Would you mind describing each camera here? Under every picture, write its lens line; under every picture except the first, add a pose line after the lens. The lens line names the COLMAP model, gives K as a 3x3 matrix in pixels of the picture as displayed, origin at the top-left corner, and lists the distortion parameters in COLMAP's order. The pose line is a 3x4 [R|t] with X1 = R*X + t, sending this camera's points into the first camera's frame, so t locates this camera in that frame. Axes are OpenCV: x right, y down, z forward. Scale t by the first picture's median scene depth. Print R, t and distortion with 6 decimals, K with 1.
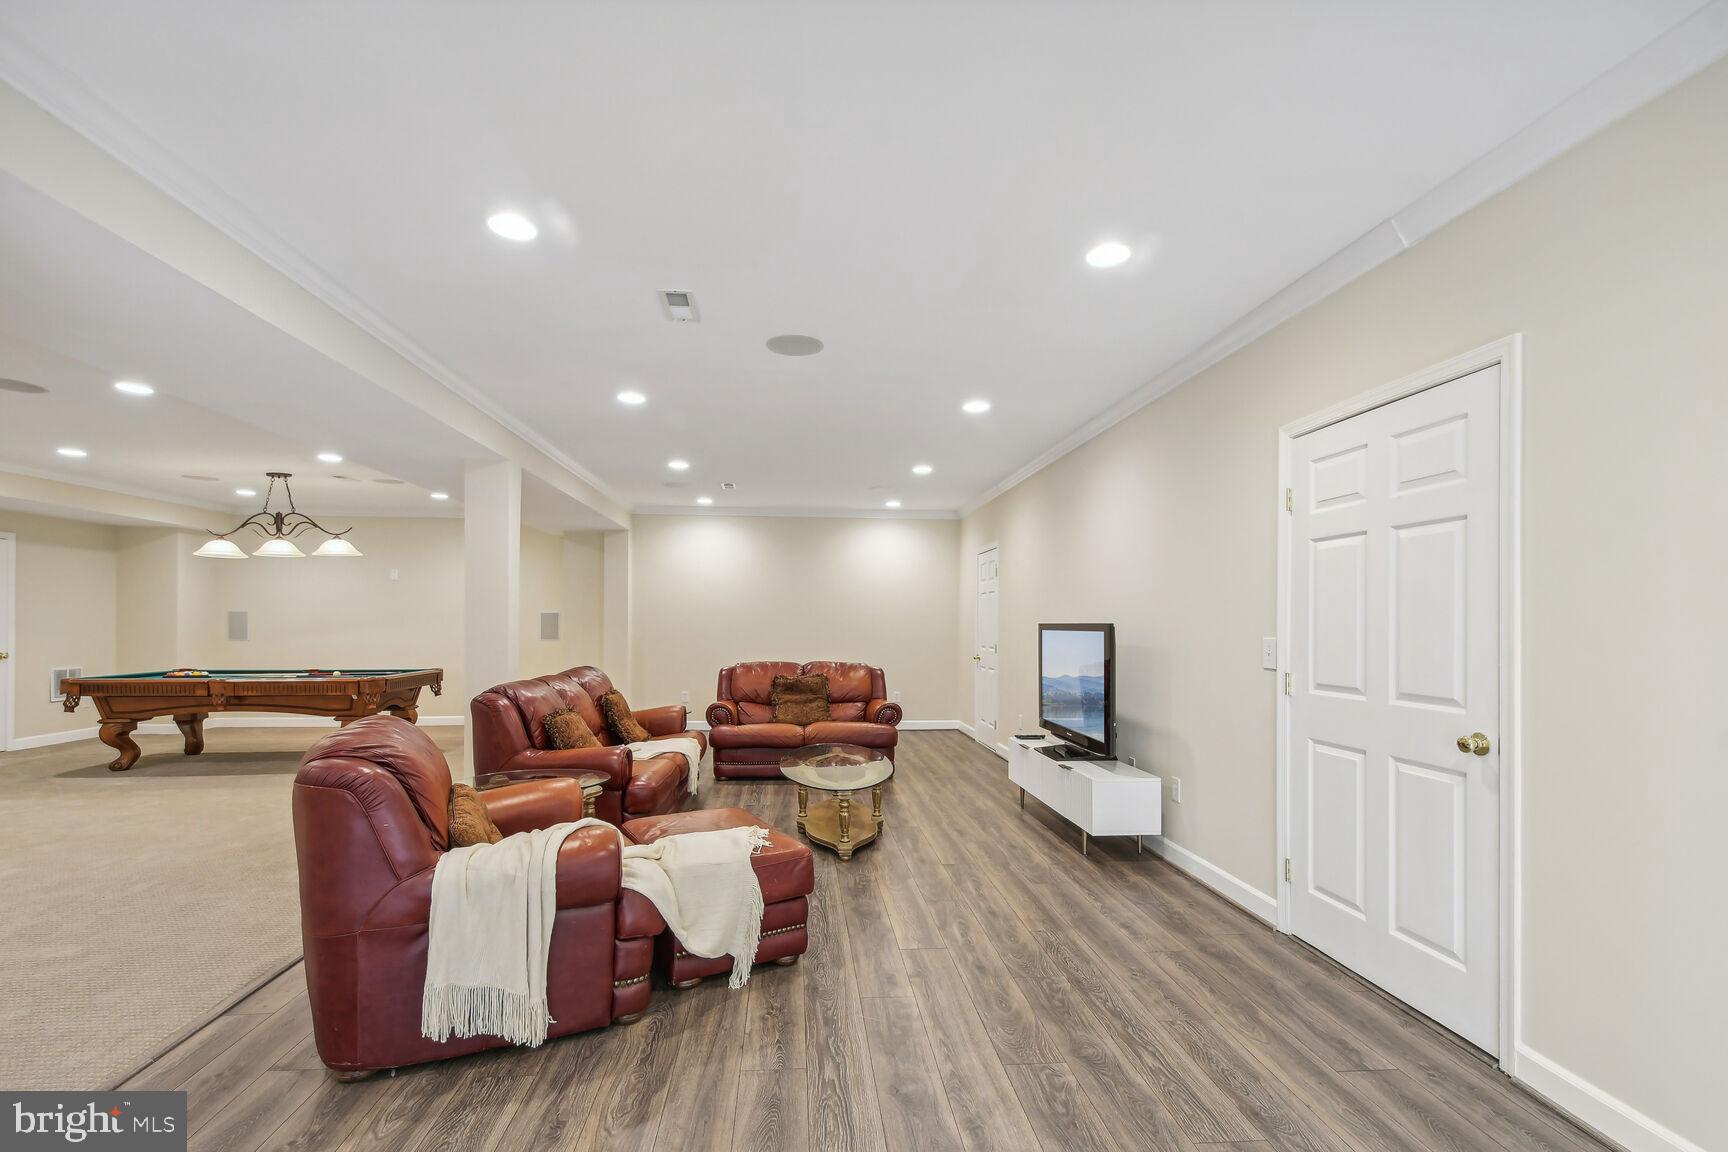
lens RADIAL K [[745.8, 0, 863.6], [0, 745.8, 616.7], [0, 0, 1]] dist [-0.000343, -0.000098]
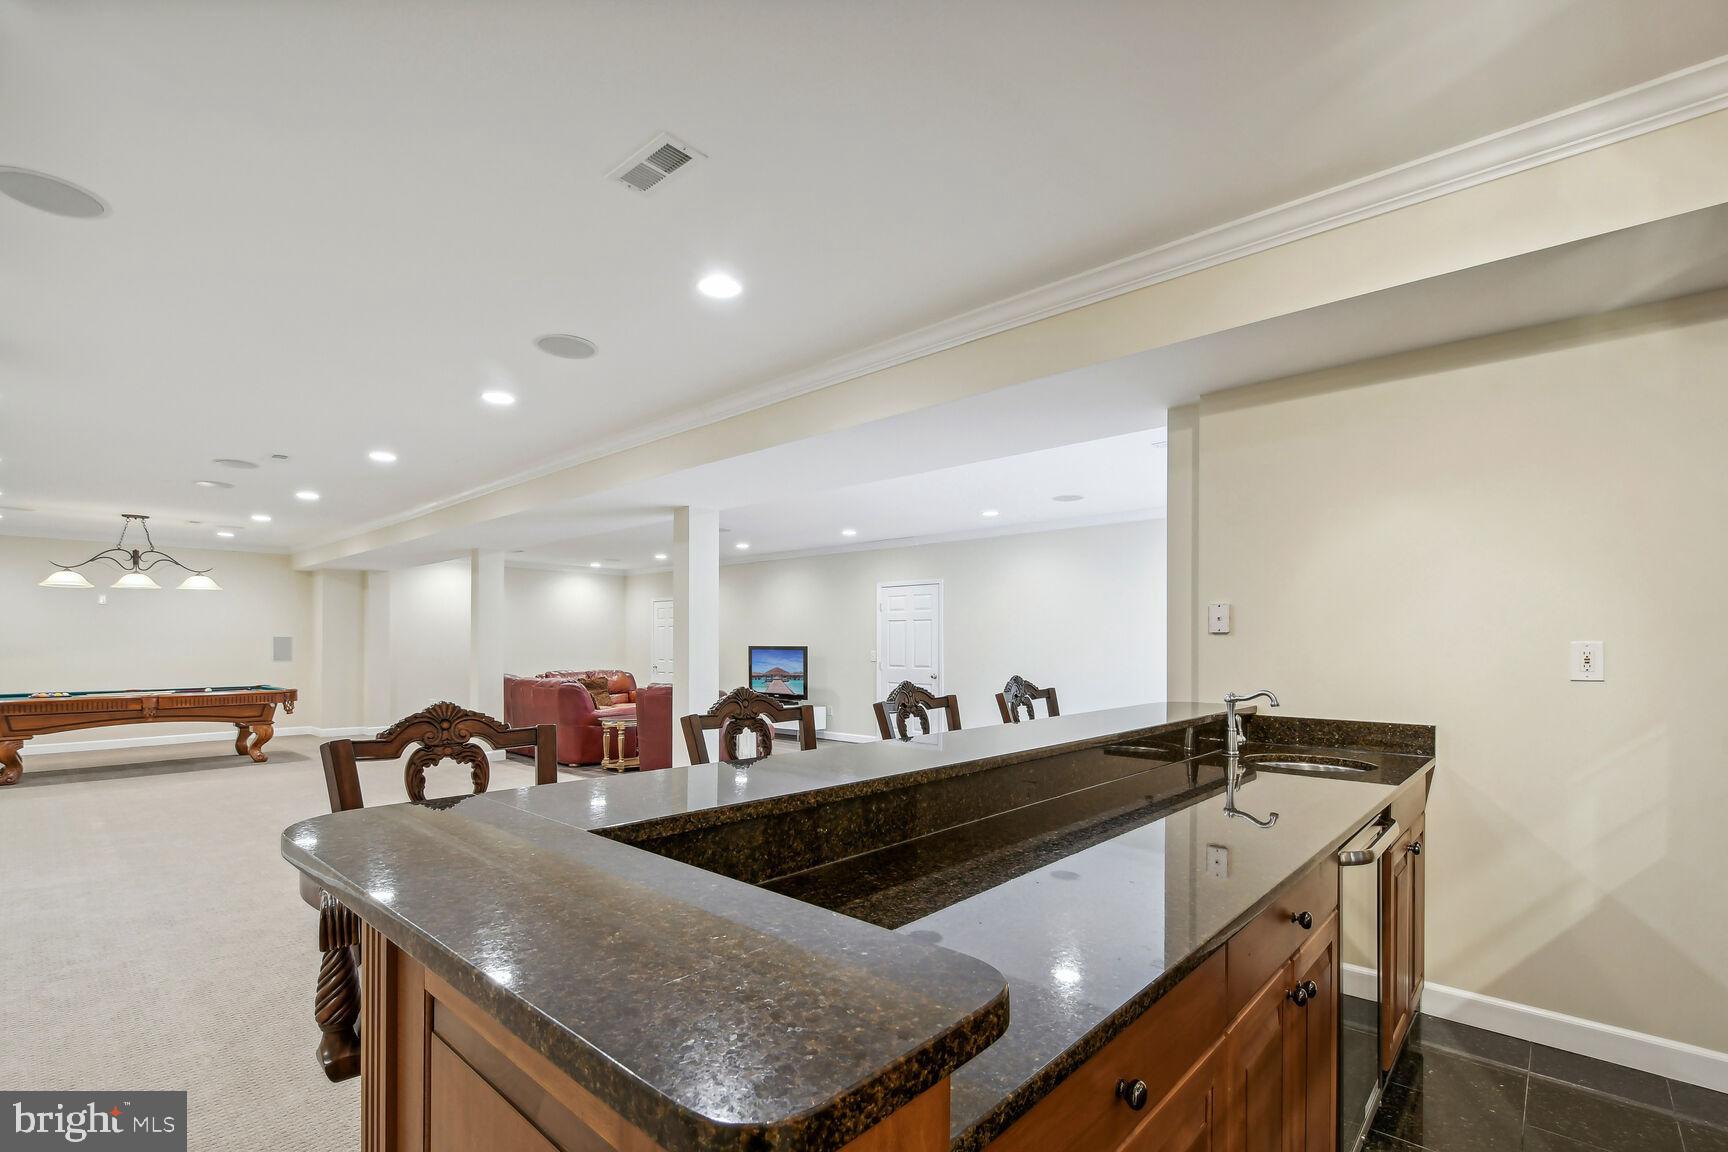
lens RADIAL K [[761.8, 0, 863.8], [0, 761.8, 634.6], [0, 0, 1]] dist [-0.001072, -0.000148]
pose [[0.725865, 0.006078, 0.687810, -0.775659], [-0.005651, 0.999980, -0.002872, -0.014578], [-0.687814, -0.001802, 0.725885, -0.591751]]
